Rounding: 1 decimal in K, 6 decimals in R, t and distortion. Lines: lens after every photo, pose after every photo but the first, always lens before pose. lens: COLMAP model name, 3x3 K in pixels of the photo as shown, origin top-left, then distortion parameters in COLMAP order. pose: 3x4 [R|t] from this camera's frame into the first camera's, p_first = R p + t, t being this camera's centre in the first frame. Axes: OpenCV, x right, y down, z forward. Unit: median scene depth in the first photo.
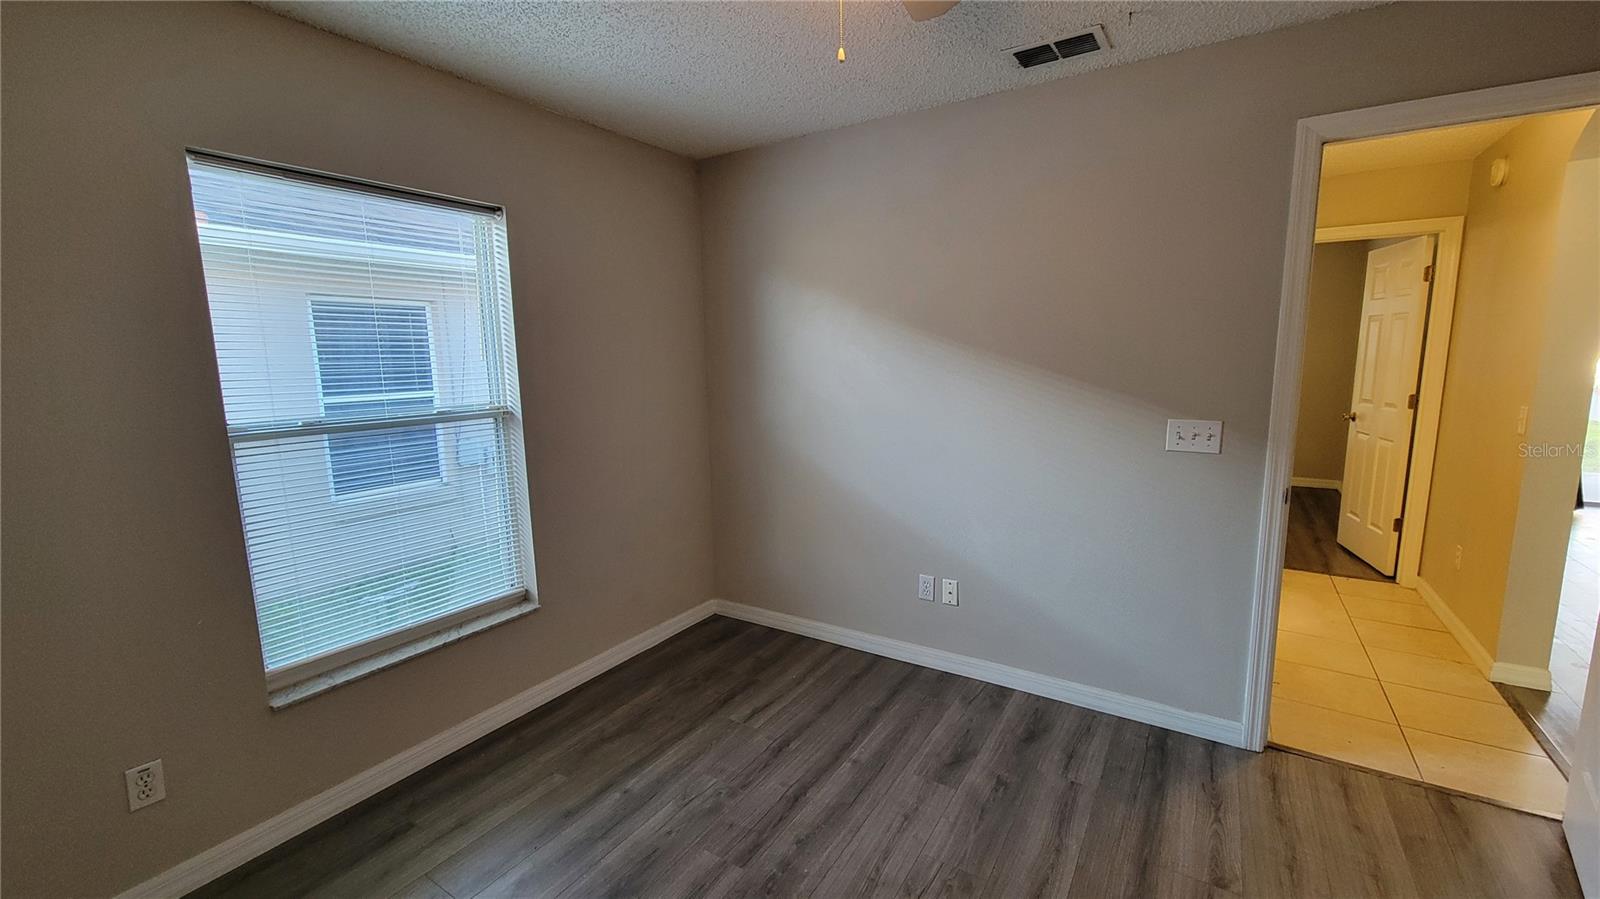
lens RADIAL K [[654.8, 0, 790.9], [0, 654.8, 449.8], [0, 0, 1]] dist [0.000738, 0.001411]
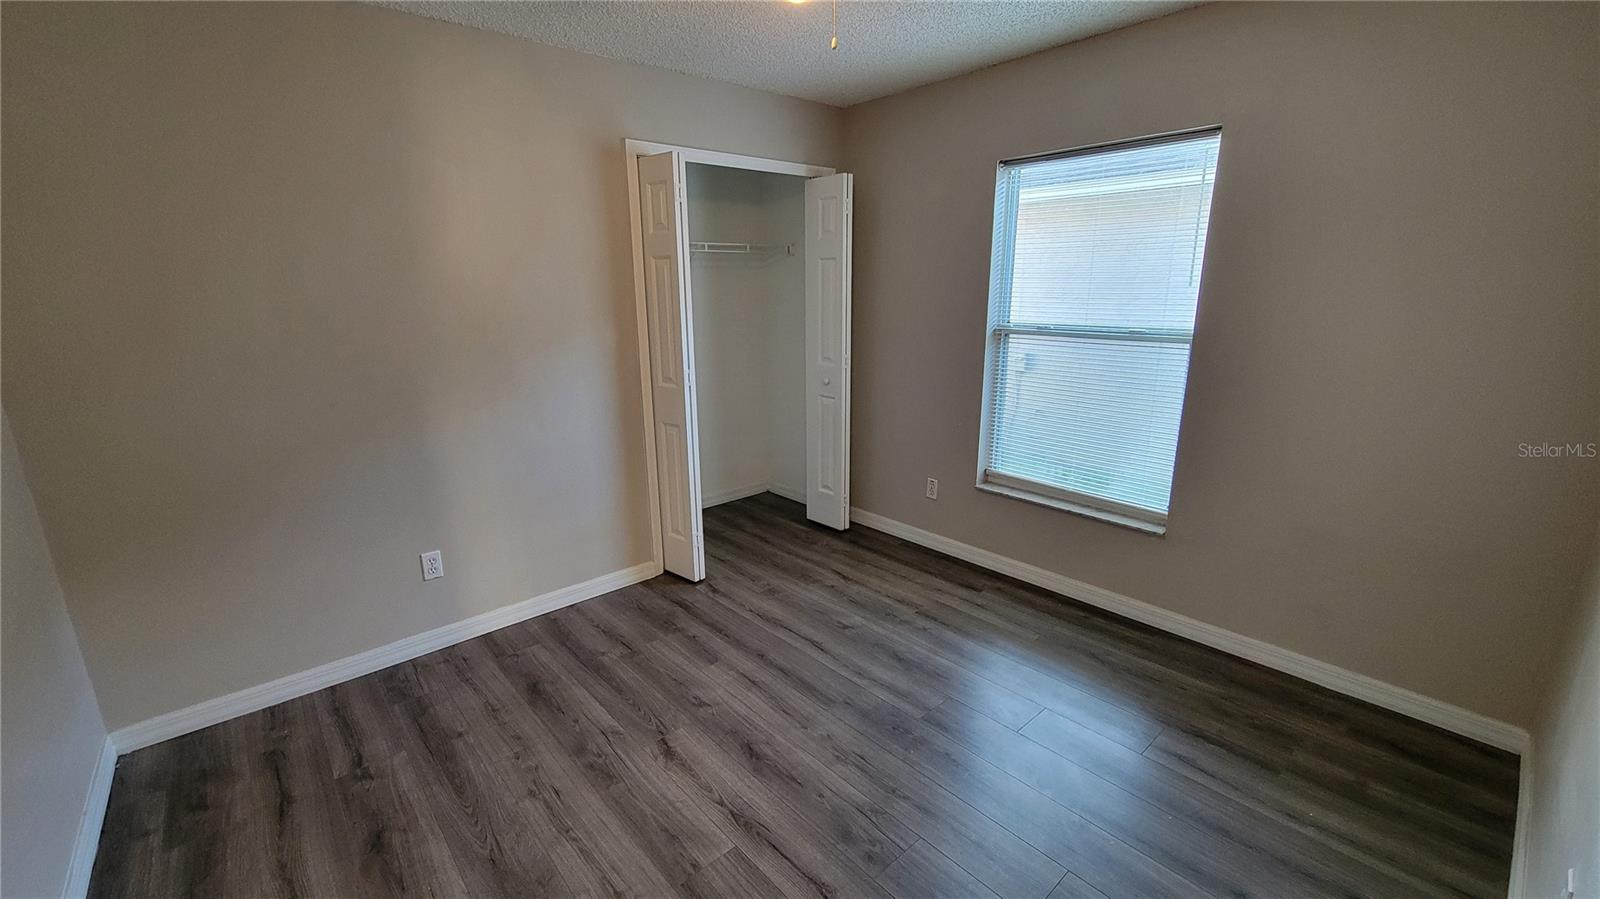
lens RADIAL K [[654.8, 0, 792.3], [0, 654.8, 453.8], [0, 0, 1]] dist [0.000738, 0.001411]
pose [[-0.267749, 0.261595, -0.927296, 0.726709], [-0.129613, 0.943908, 0.303706, -0.121444], [0.954731, 0.201507, -0.218824, 0.685219]]
